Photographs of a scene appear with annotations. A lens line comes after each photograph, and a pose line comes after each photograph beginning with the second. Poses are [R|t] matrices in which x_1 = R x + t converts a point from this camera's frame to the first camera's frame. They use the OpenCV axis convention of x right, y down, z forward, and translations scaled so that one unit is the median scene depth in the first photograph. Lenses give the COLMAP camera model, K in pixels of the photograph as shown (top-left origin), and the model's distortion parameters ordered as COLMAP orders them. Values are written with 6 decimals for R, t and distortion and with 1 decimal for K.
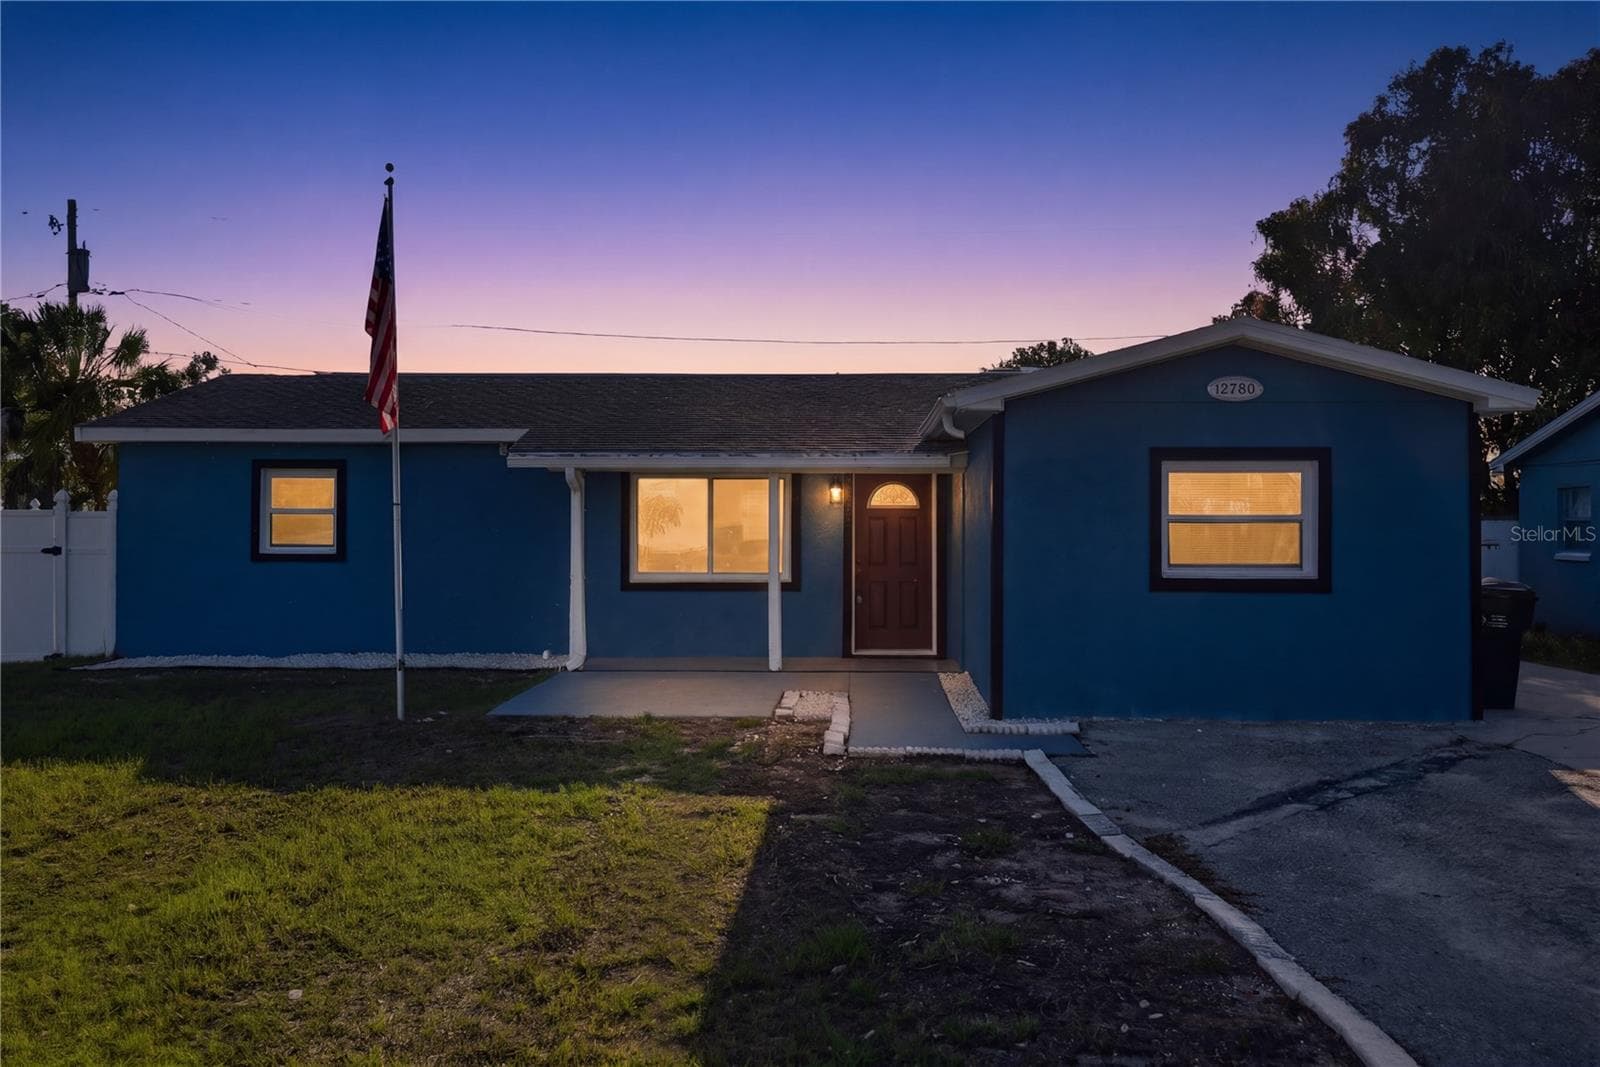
lens RADIAL K [[1467.4, 0, 796.7], [0, 1467.4, 491.7], [0, 0, 1]] dist [-0.014333, 0.000000]
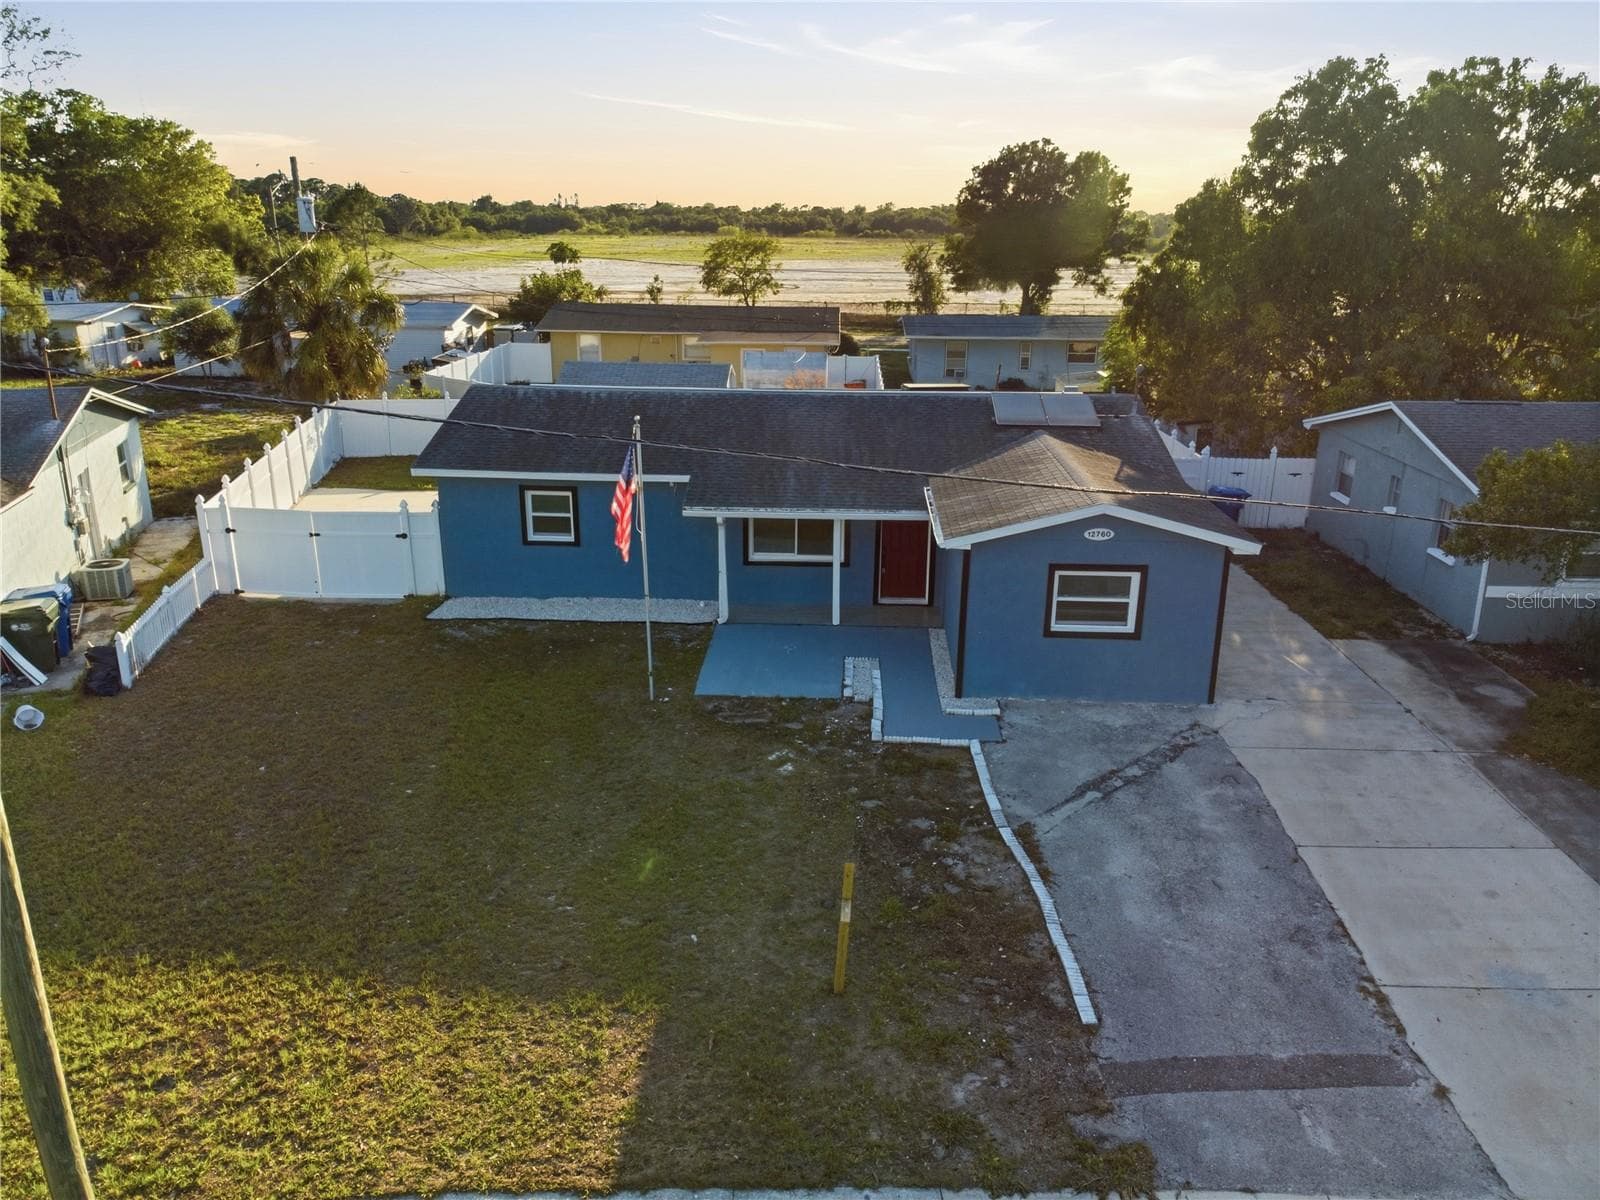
lens RADIAL K [[1196.4, 0, 799.0], [0, 1196.4, 603.6], [0, 0, 1]] dist [0.024948, -0.009583]
pose [[0.999932, 0.010256, -0.005489, -0.066032], [-0.007889, 0.944663, 0.327948, -0.475365], [0.008548, -0.327882, 0.944680, -0.443873]]
